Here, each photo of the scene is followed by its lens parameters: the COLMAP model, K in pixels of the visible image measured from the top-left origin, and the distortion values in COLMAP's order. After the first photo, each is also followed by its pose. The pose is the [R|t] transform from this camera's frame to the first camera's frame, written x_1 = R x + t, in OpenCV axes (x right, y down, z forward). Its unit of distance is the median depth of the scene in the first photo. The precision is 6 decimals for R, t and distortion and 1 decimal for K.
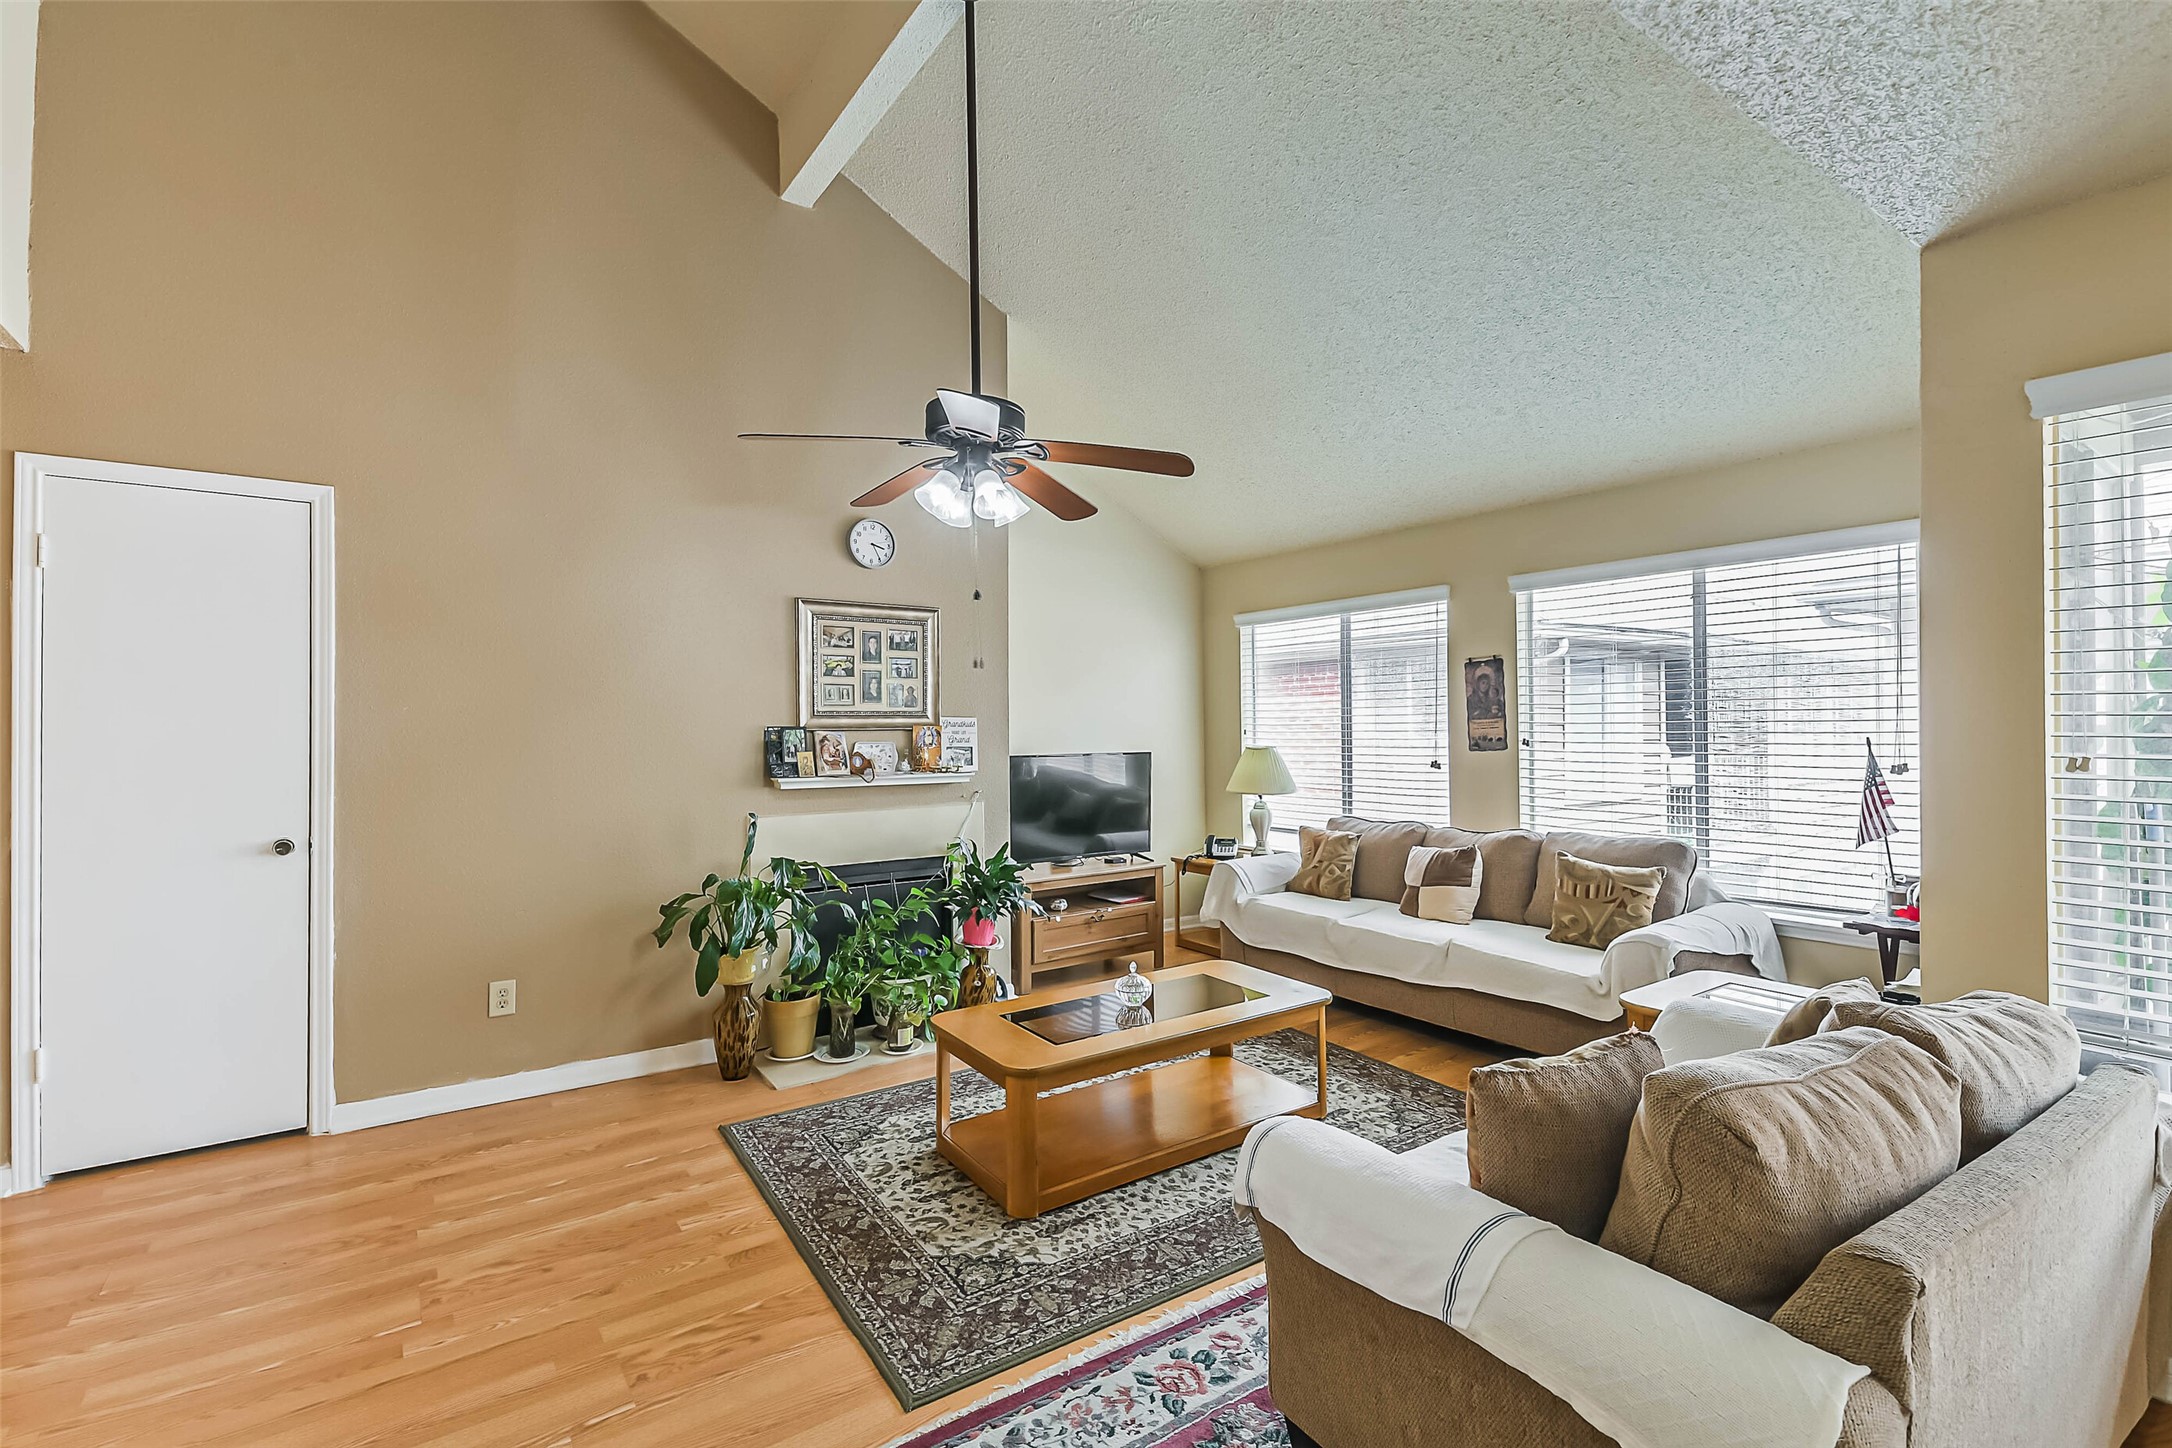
lens RADIAL K [[956.5, 0, 1091.0], [0, 956.5, 725.9], [0, 0, 1]] dist [0.060566, -0.032774]
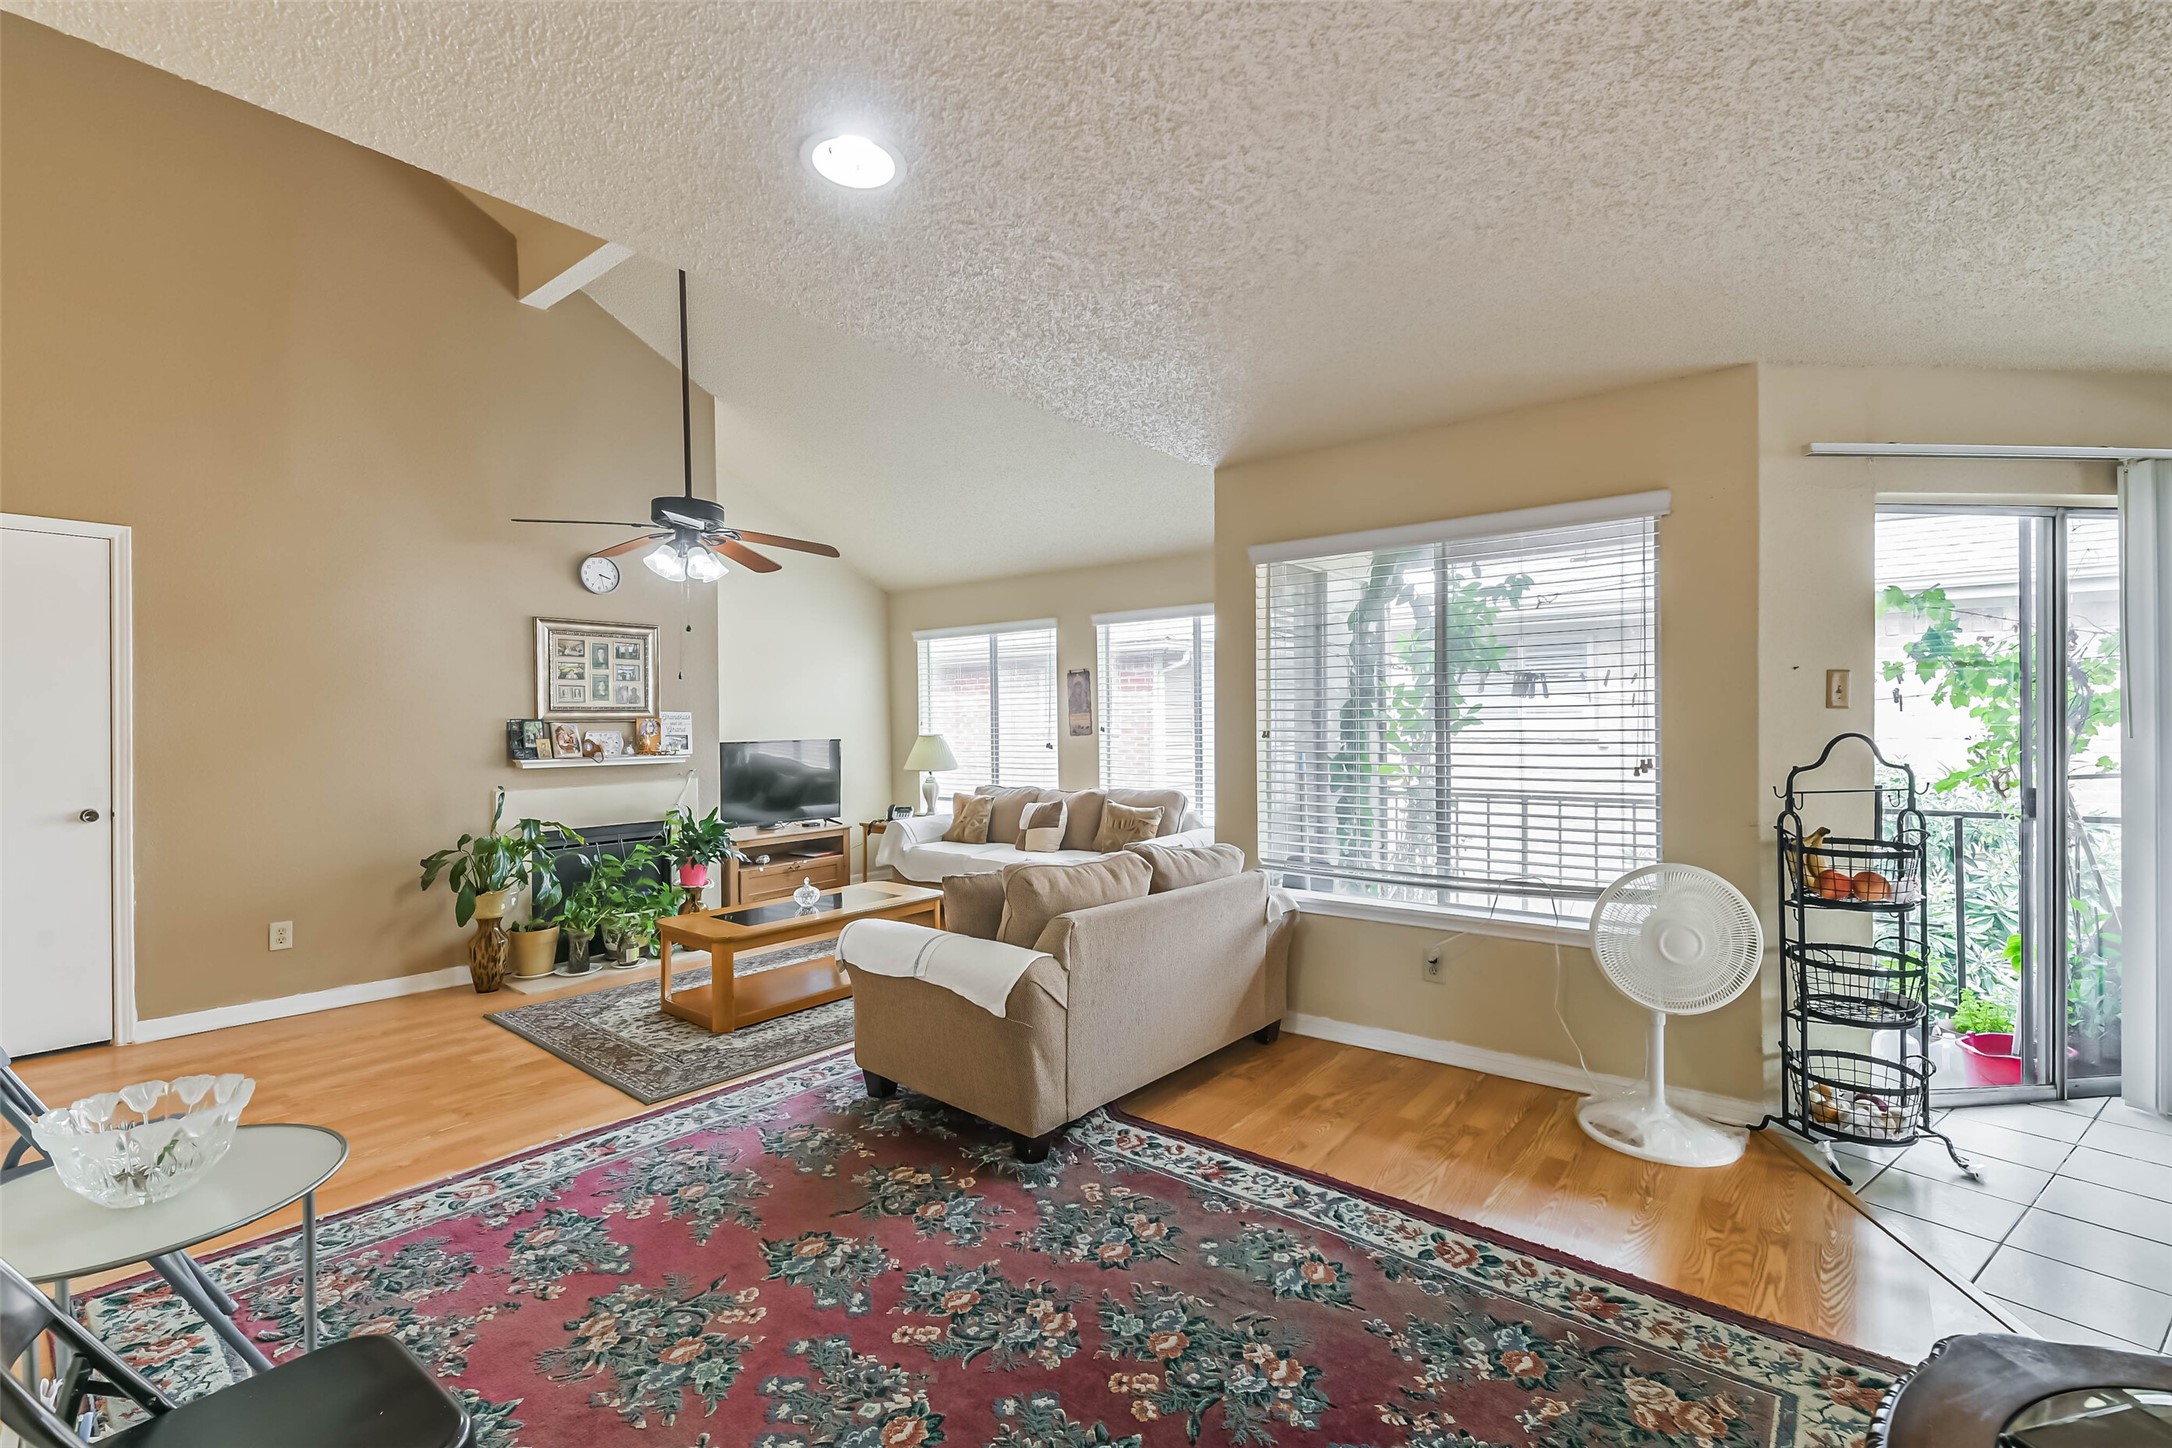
lens RADIAL K [[956.5, 0, 1091.0], [0, 956.5, 725.9], [0, 0, 1]] dist [0.060566, -0.032774]
pose [[0.963345, -0.004119, 0.268234, 0.052381], [0.002710, 0.999981, 0.005623, 0.004246], [-0.268252, -0.004690, 0.963337, -0.412207]]
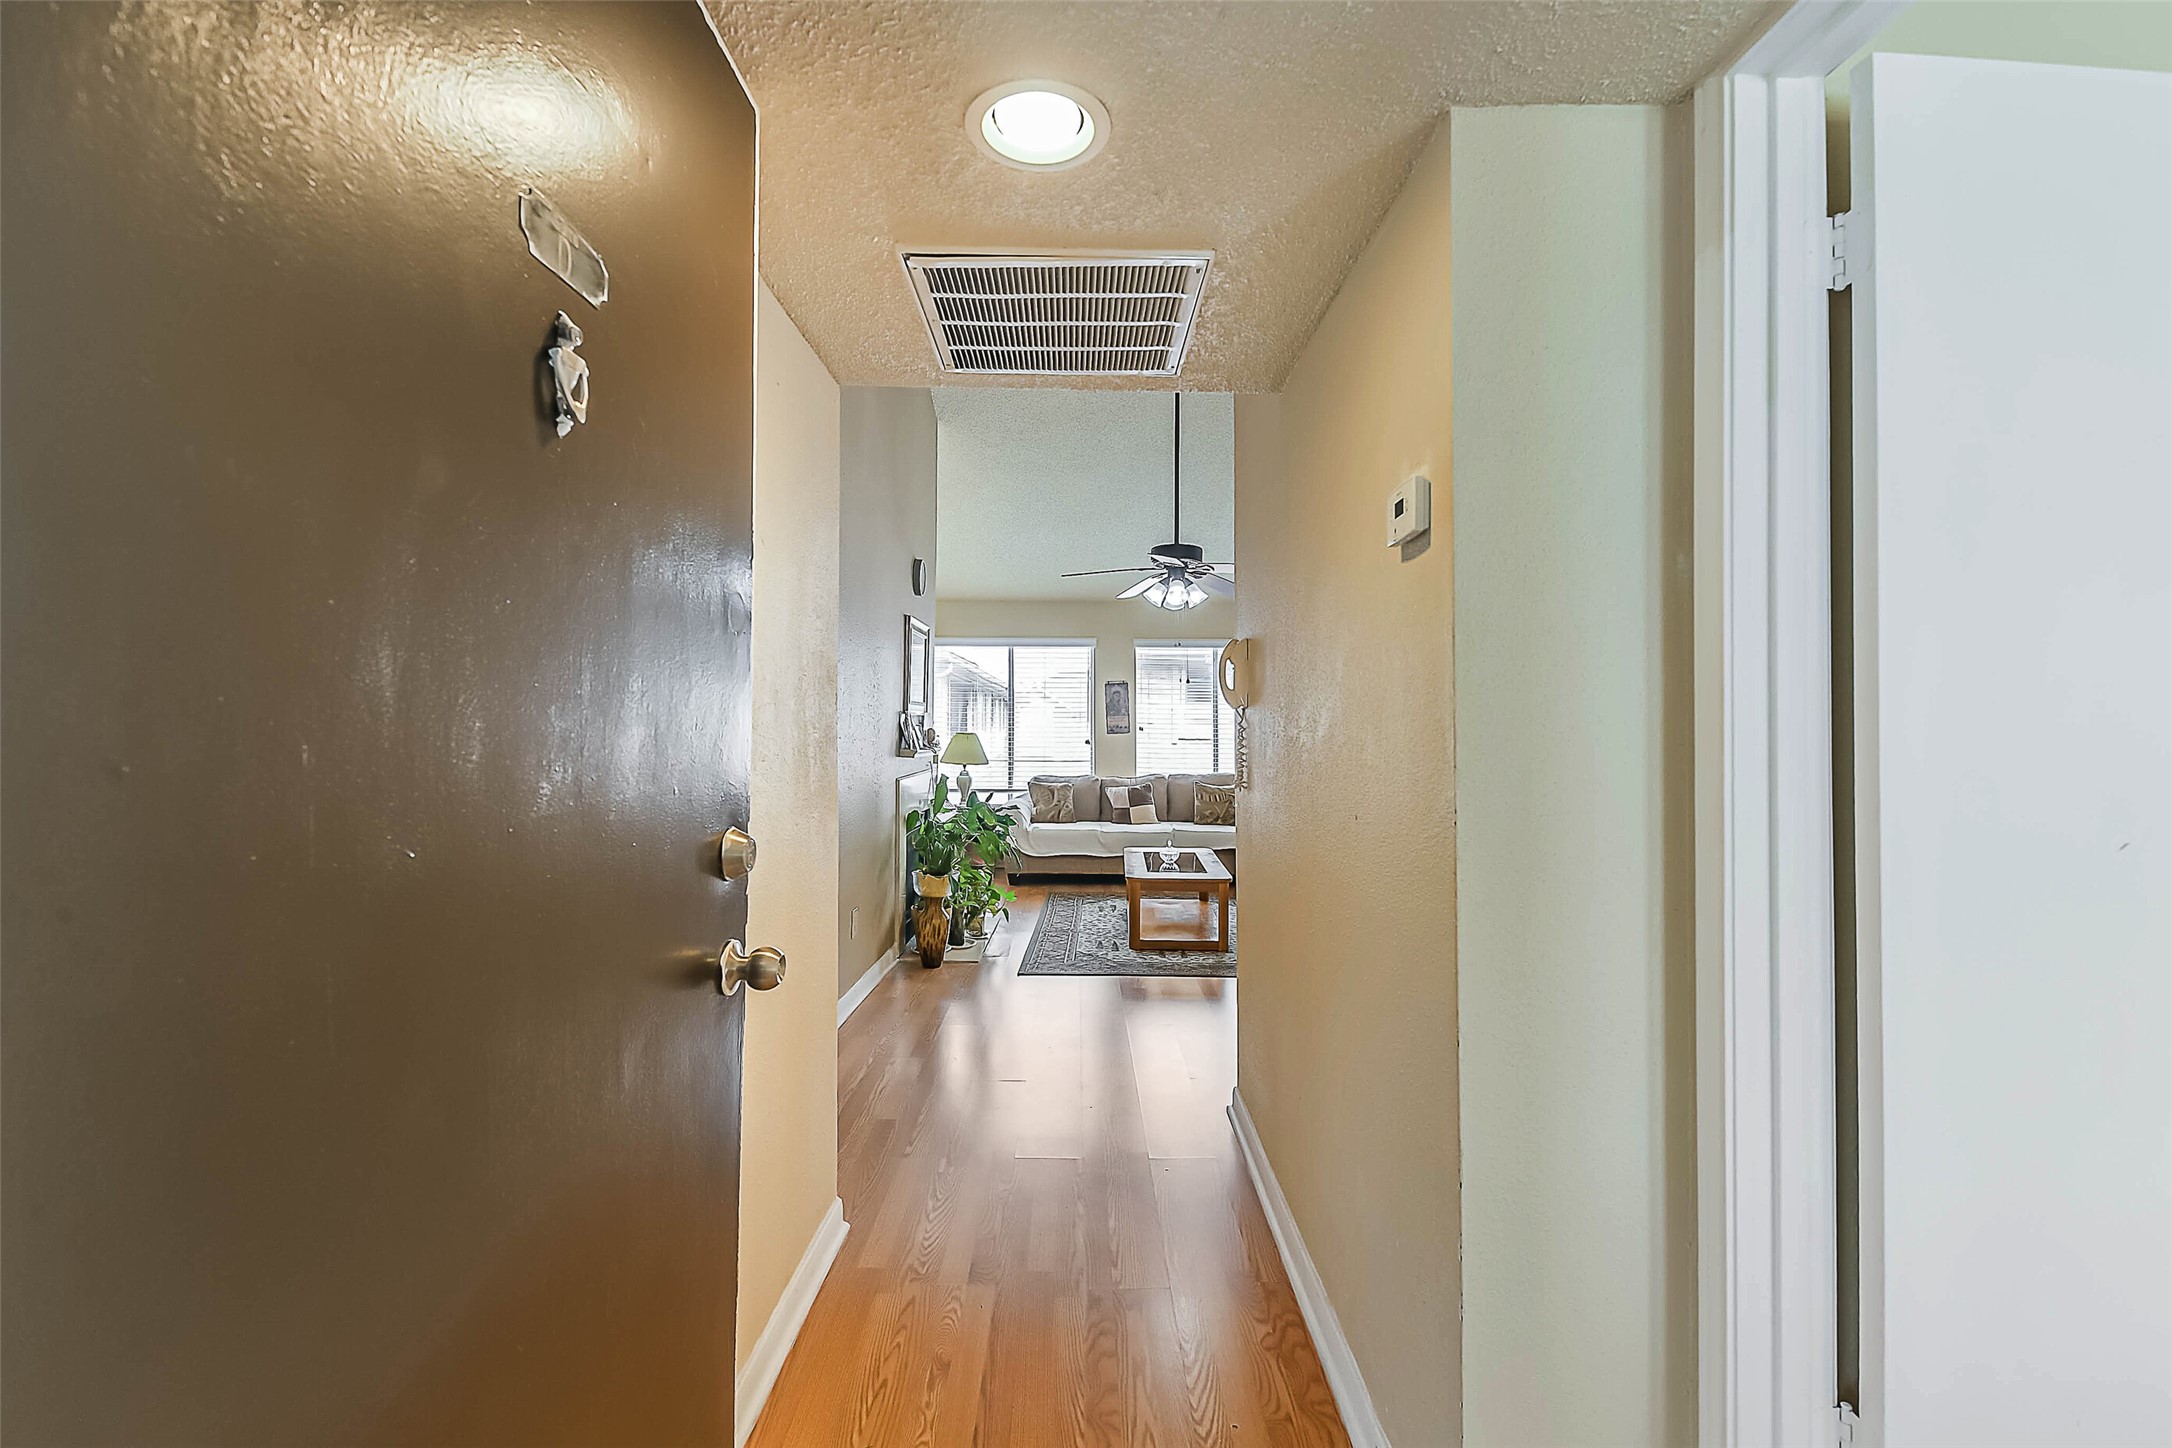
lens RADIAL K [[956.5, 0, 1091.0], [0, 956.5, 725.9], [0, 0, 1]] dist [0.060566, -0.032774]
pose [[0.572351, 0.011489, 0.819928, -1.226037], [-0.012033, 0.999912, -0.005611, 0.025270], [-0.819921, -0.006654, 0.572438, 0.023823]]
